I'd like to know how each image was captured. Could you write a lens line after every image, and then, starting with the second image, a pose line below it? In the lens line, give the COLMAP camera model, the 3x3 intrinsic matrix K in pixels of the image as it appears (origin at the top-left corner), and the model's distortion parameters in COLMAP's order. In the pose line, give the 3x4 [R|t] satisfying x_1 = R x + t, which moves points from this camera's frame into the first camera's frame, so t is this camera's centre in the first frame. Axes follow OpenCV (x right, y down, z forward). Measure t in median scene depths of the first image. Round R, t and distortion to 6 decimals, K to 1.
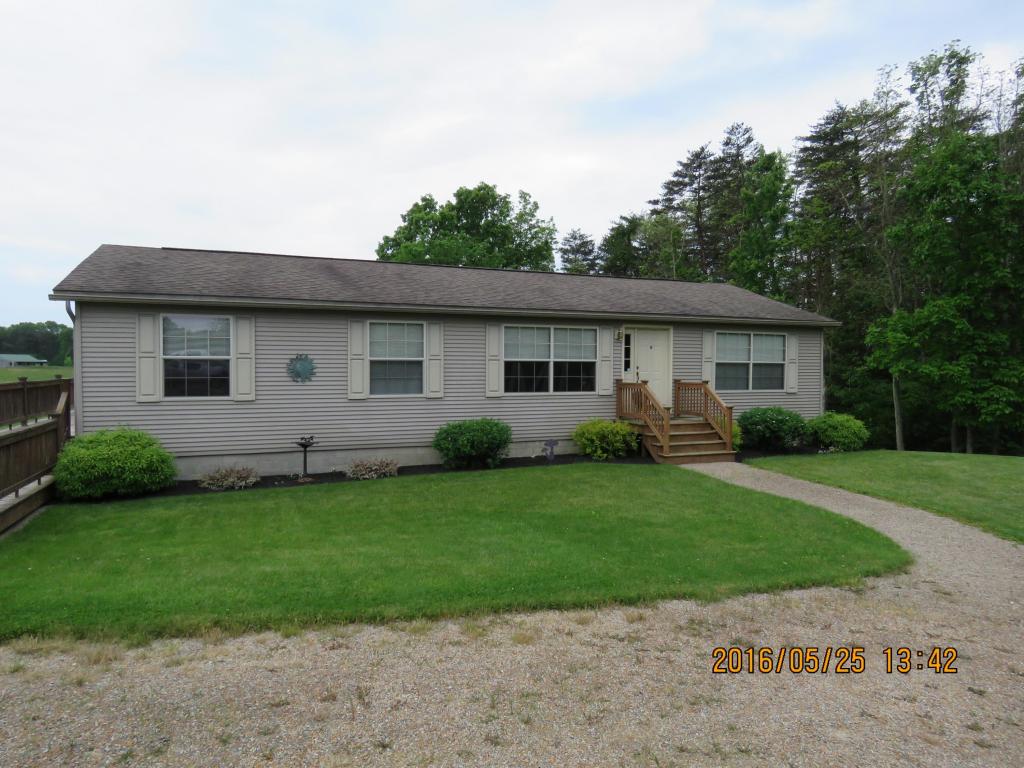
lens RADIAL K [[658.9, 0, 517.3], [0, 658.9, 373.4], [0, 0, 1]] dist [-0.005120, 0.000826]
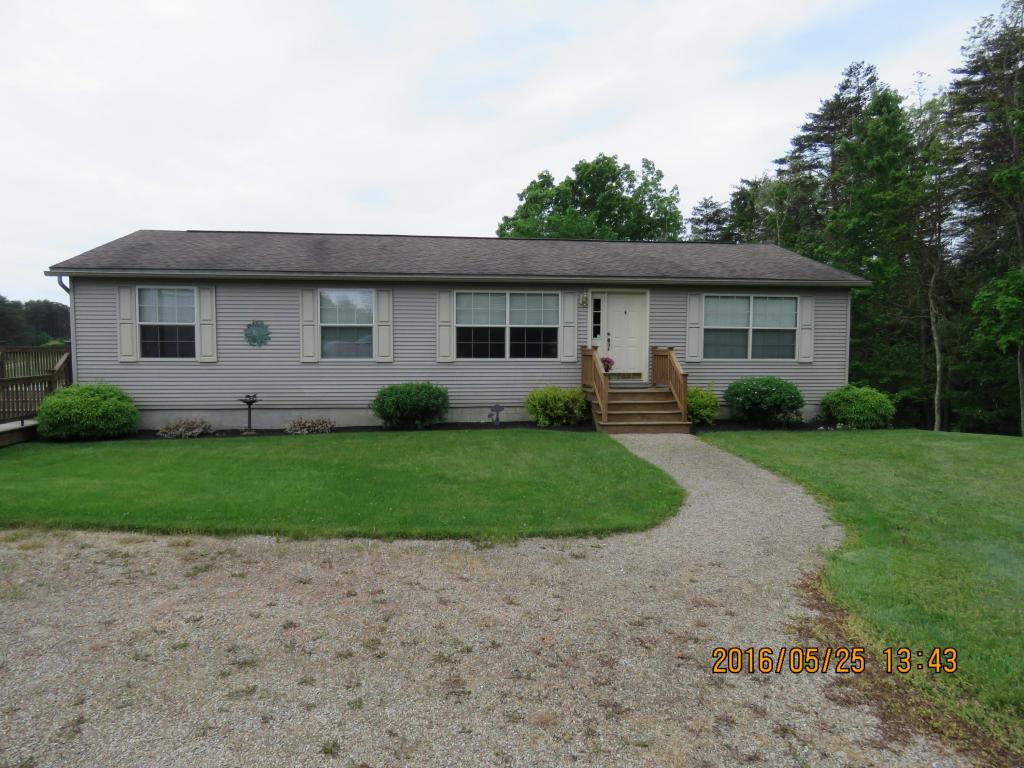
lens RADIAL K [[658.9, 0, 514.9], [0, 658.9, 382.9], [0, 0, 1]] dist [-0.005120, 0.000826]
pose [[0.963286, 0.013897, -0.268118, 0.336722], [-0.002240, 0.999041, 0.043737, 0.022709], [0.268468, -0.041531, 0.962393, 0.045993]]
